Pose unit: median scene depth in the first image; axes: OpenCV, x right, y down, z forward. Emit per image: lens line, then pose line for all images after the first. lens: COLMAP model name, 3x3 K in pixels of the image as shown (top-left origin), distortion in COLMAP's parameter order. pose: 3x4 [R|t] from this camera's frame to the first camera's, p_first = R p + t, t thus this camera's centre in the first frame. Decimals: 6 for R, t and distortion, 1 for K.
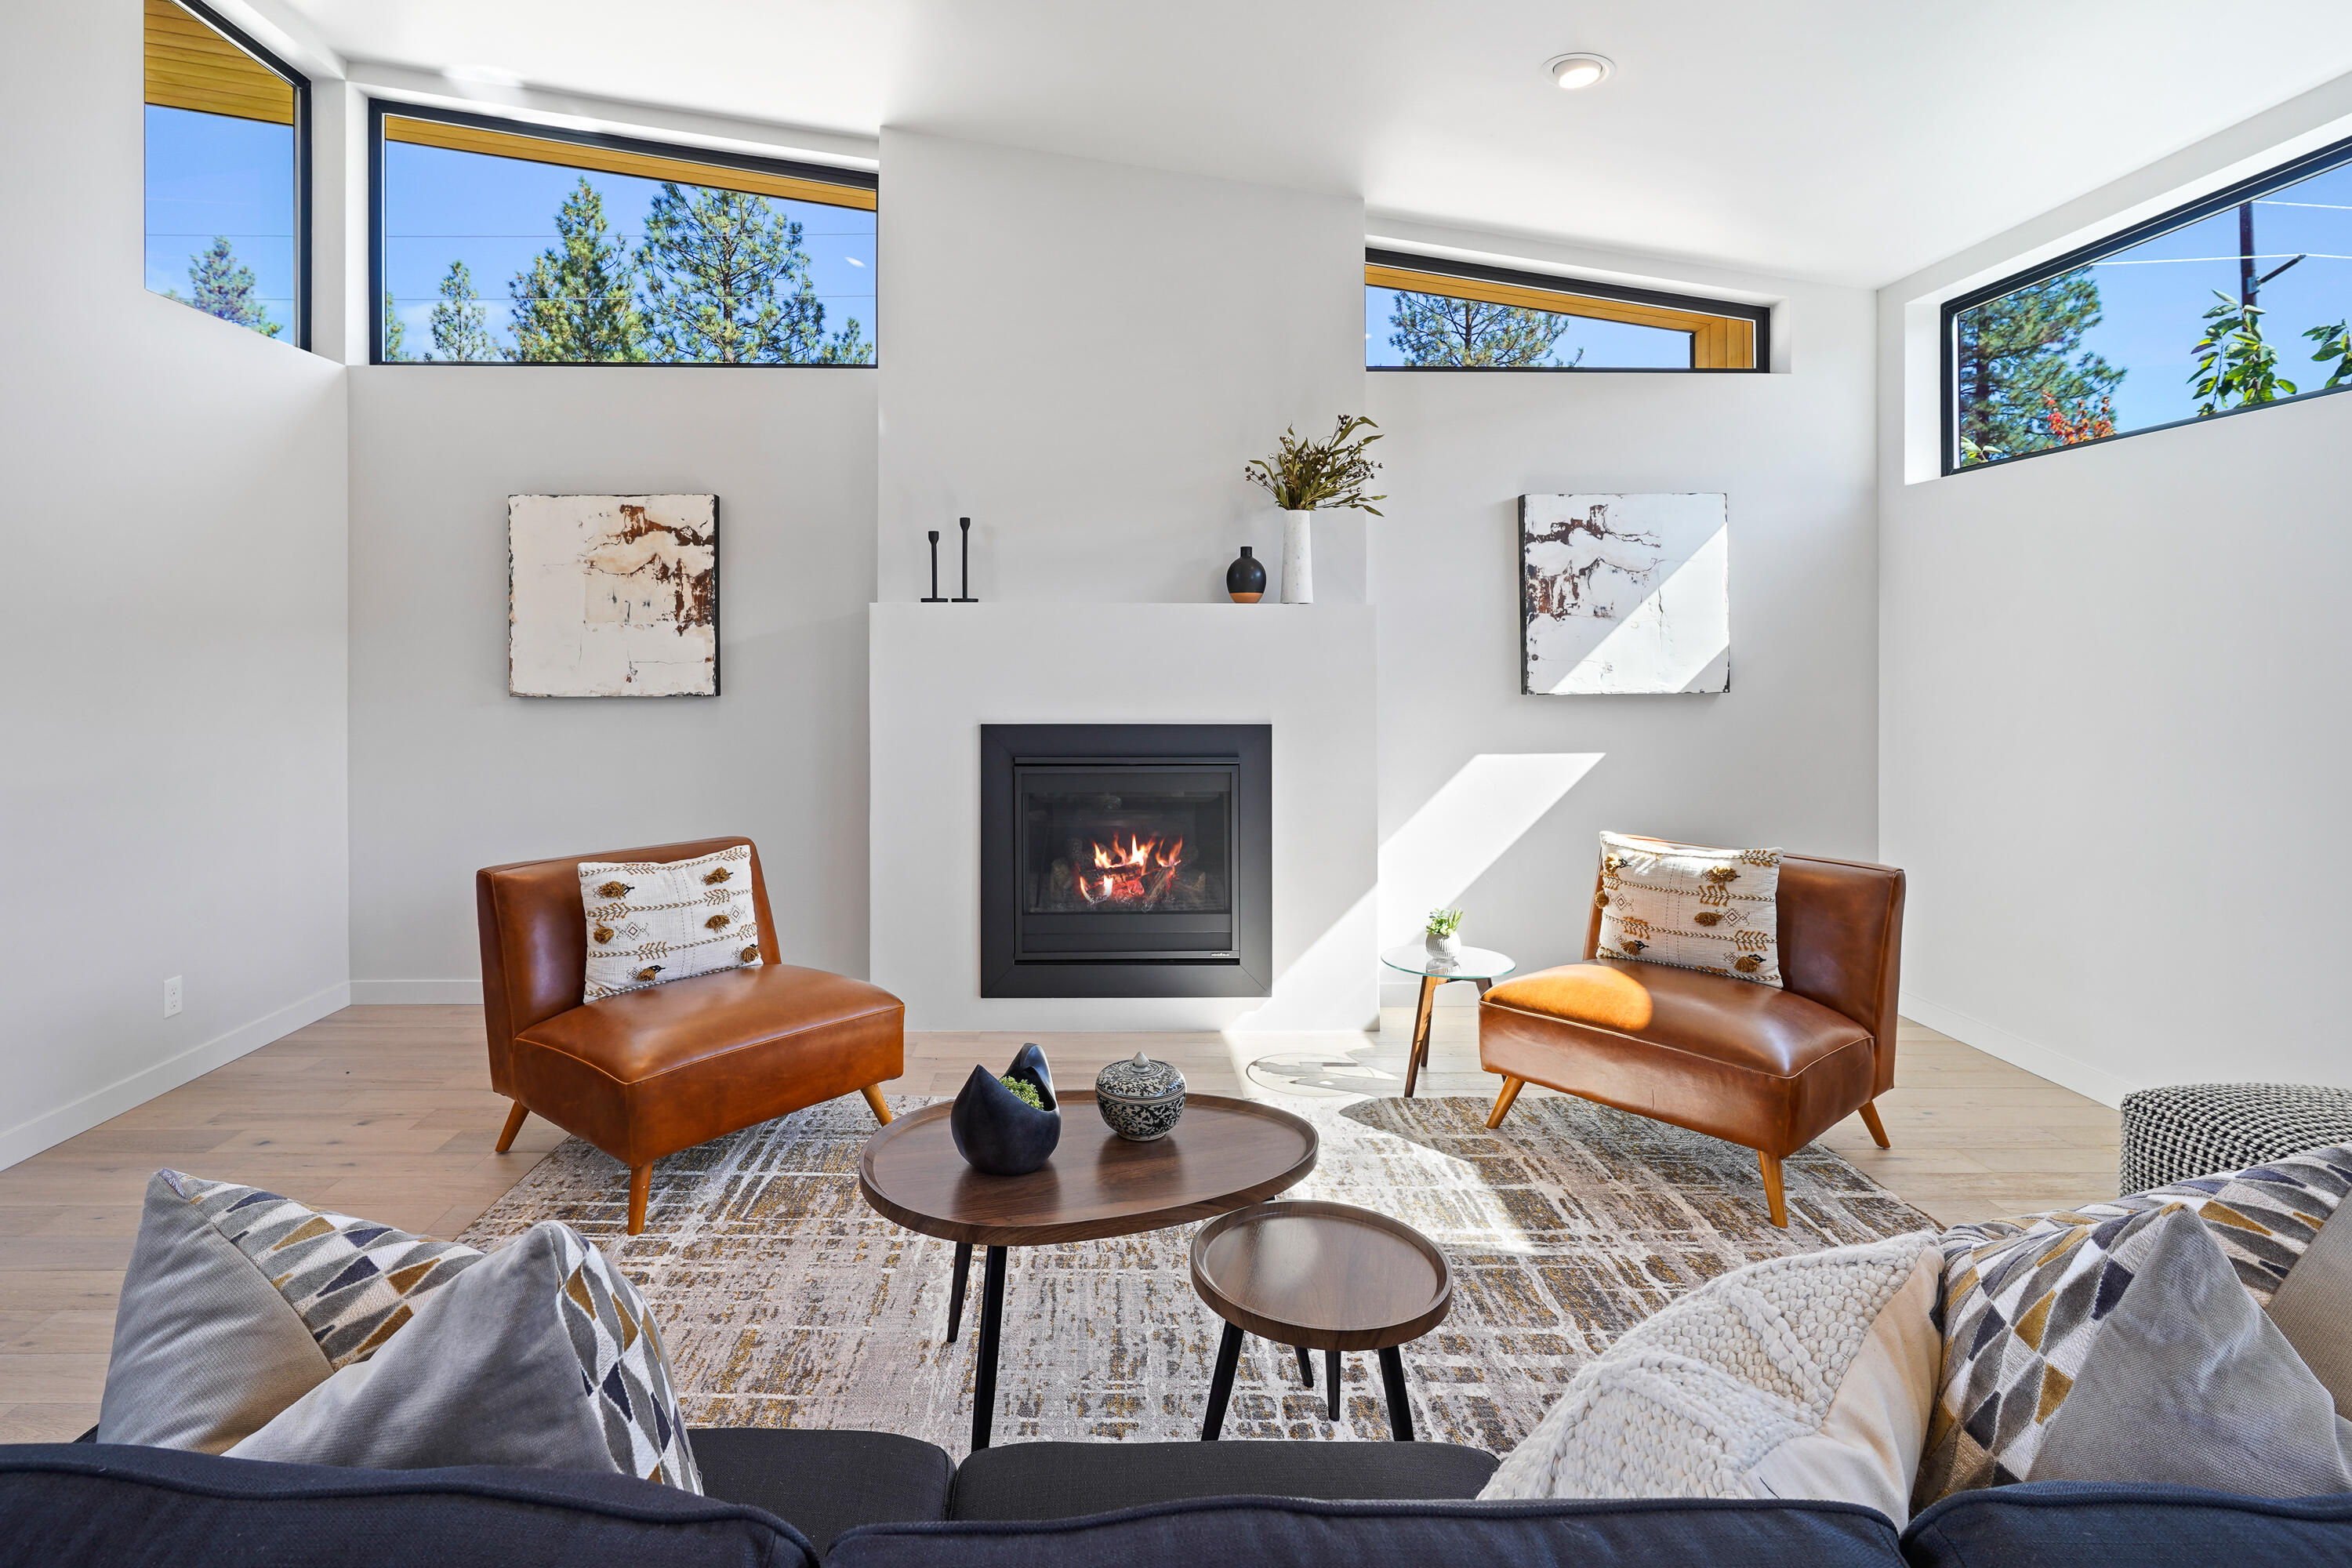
lens RADIAL K [[1179.7, 0, 1143.0], [0, 1179.7, 670.0], [0, 0, 1]] dist [-0.002792, 0.002047]
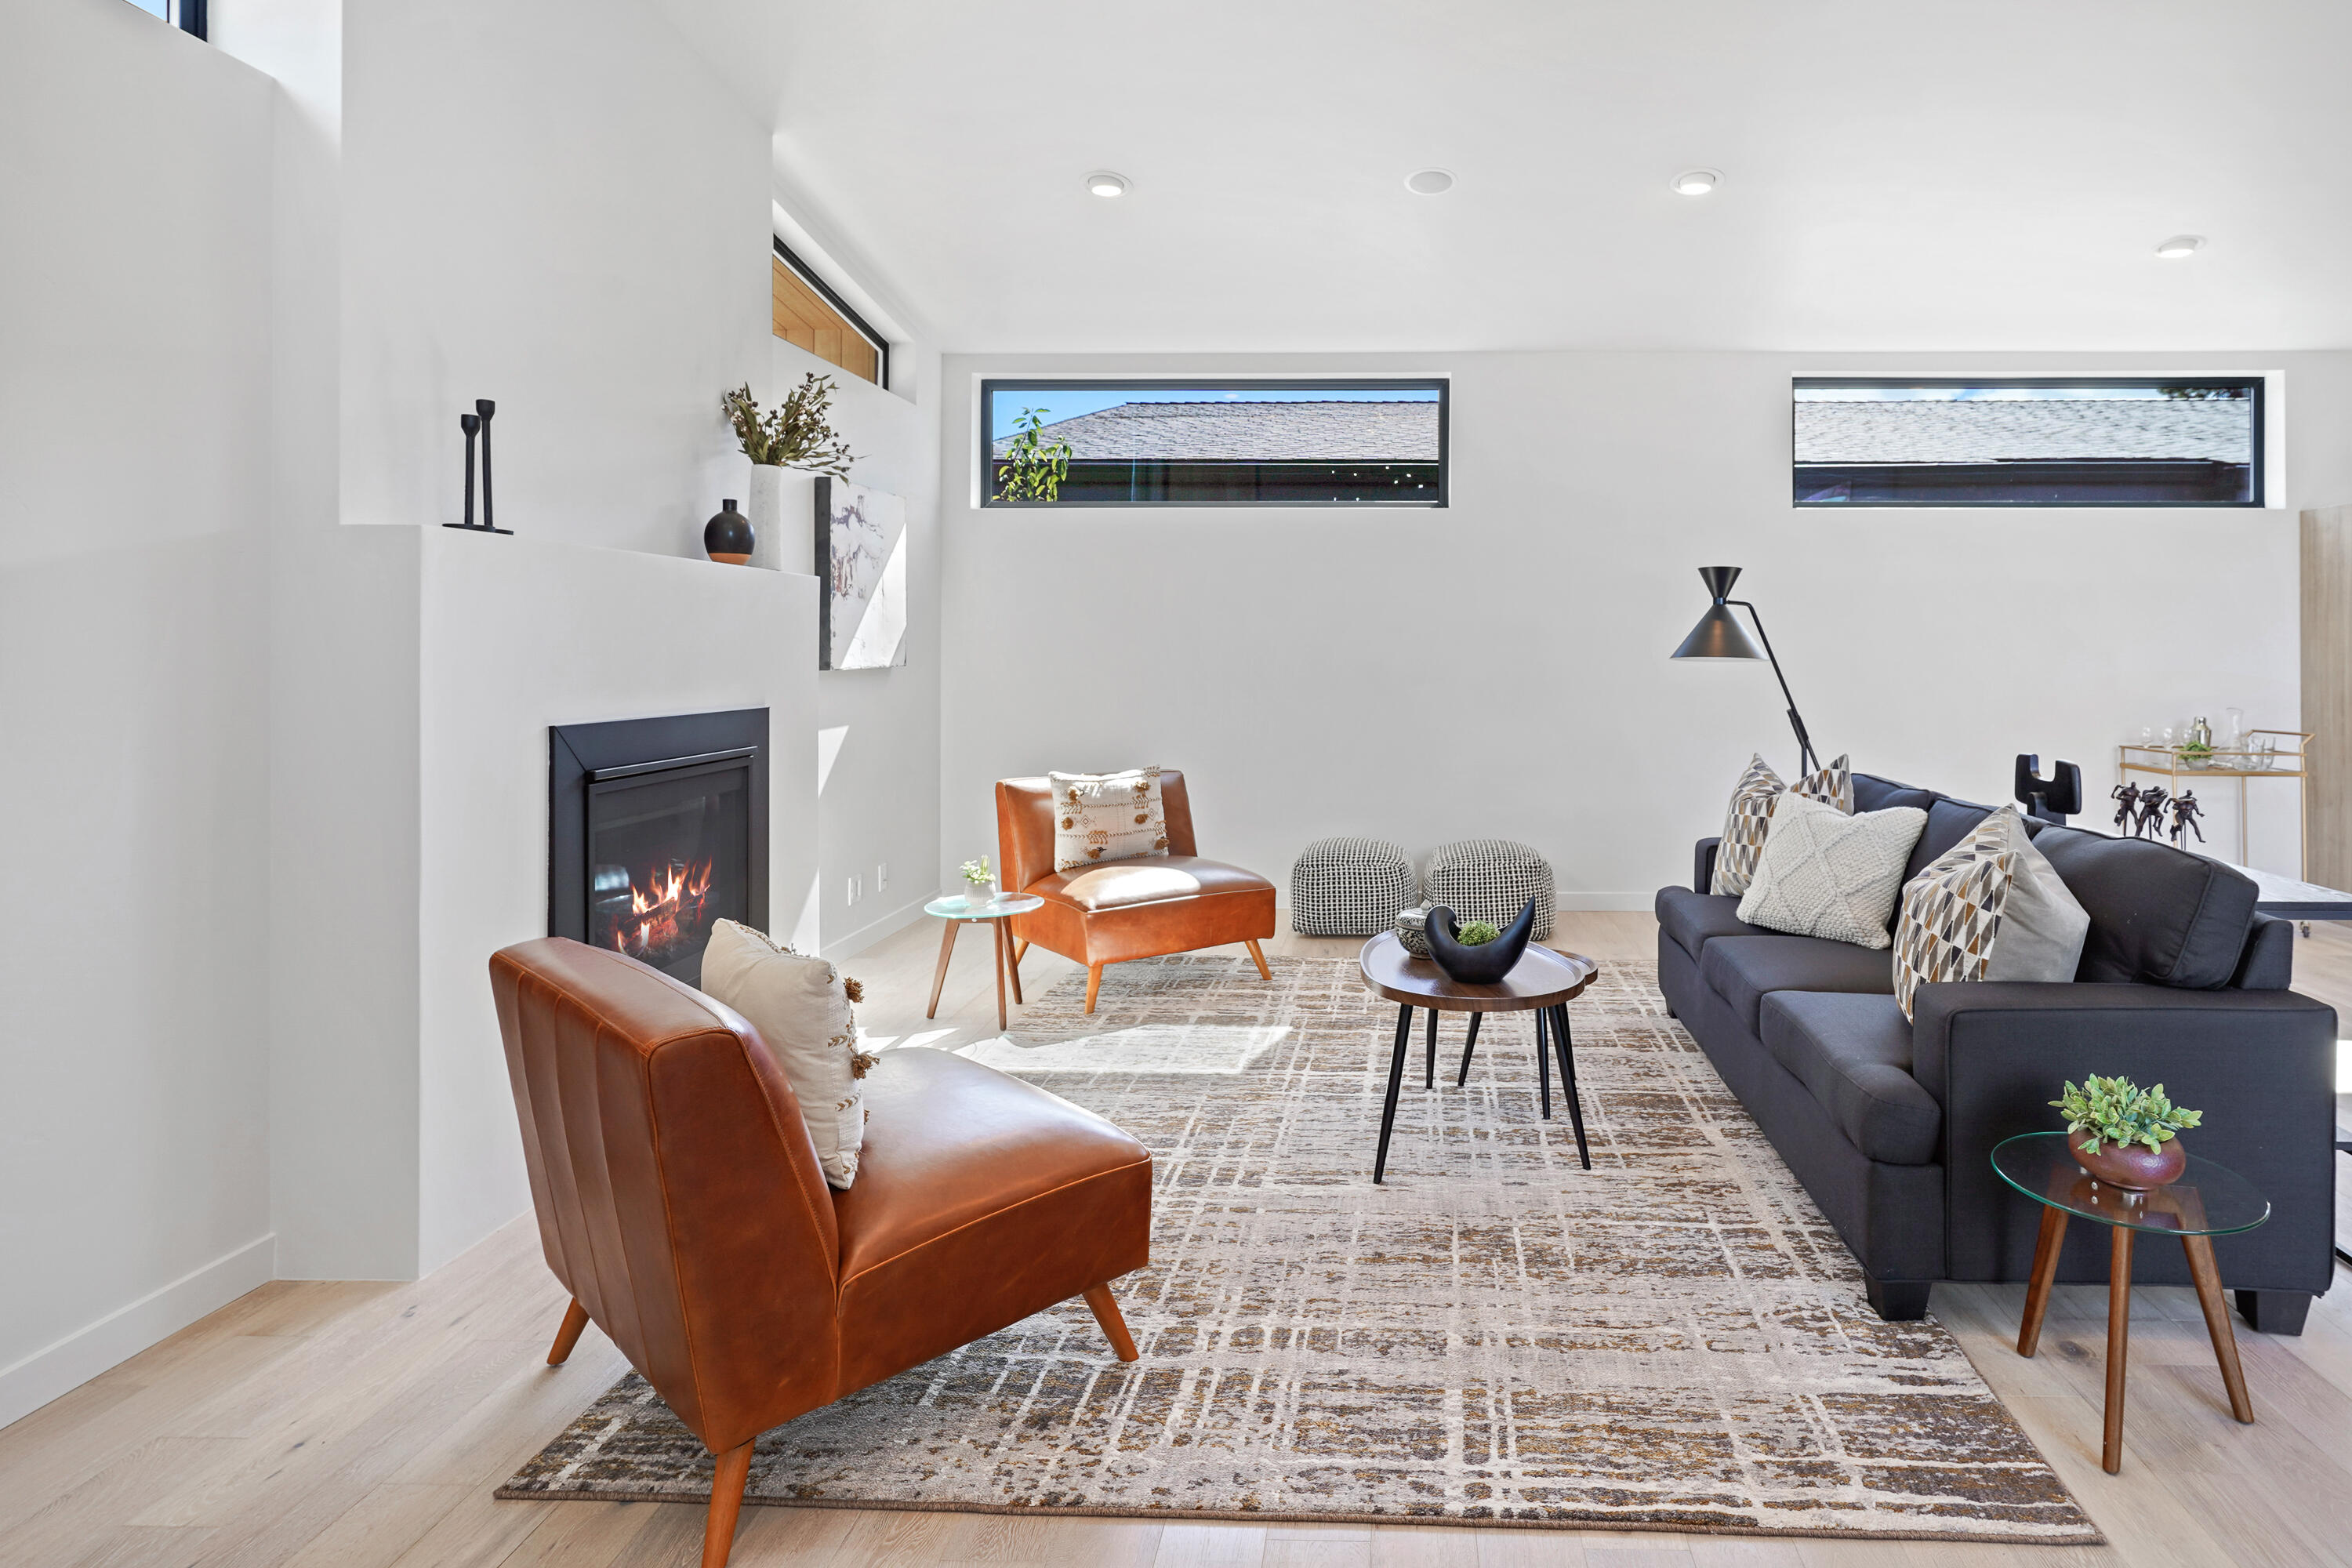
lens RADIAL K [[1222.0, 0, 1375.4], [0, 1222.0, 663.8], [0, 0, 1]] dist [0.004430, -0.001205]
pose [[0.062808, -0.012788, 0.997944, -0.764900], [0.010219, 0.999874, 0.012169, 0.007293], [-0.997973, 0.009433, 0.062931, 0.491184]]
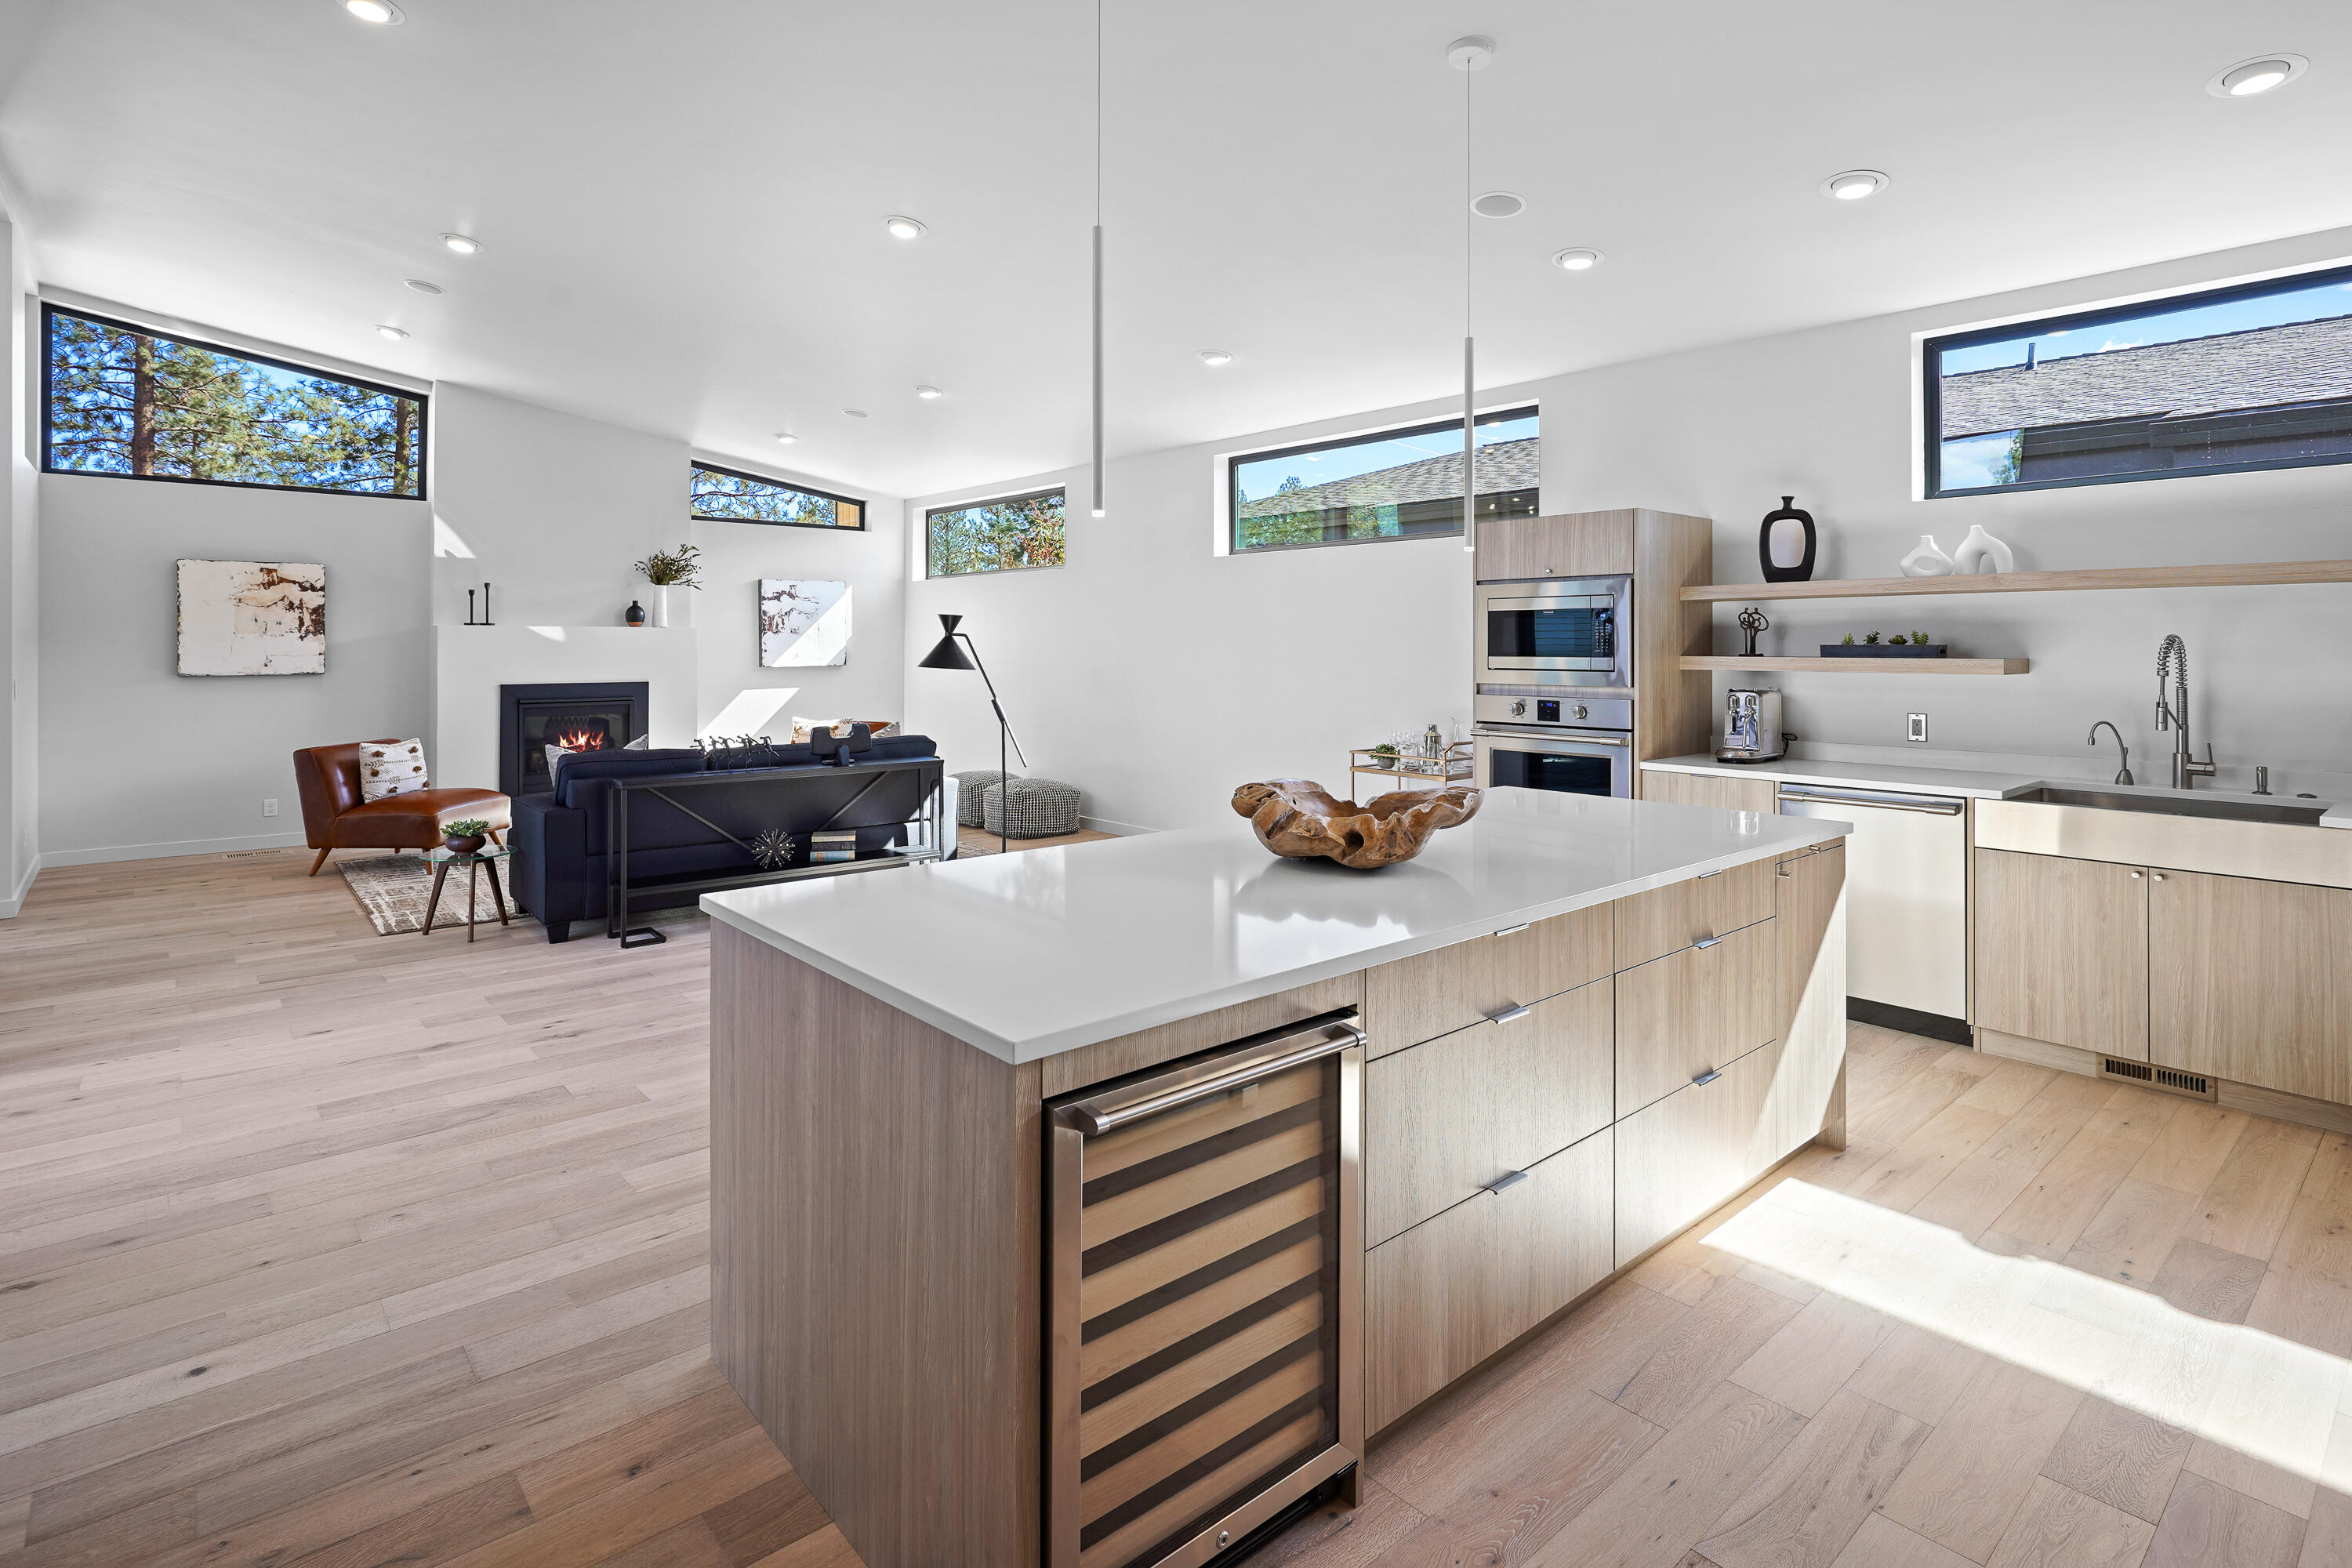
lens RADIAL K [[1179.7, 0, 1175.4], [0, 1179.7, 634.6], [0, 0, 1]] dist [-0.002792, 0.002047]
pose [[0.772418, 0.006874, 0.635078, -0.509620], [0.006663, 0.999799, -0.018926, 0.004779], [-0.635080, 0.018850, 0.772216, -1.276133]]
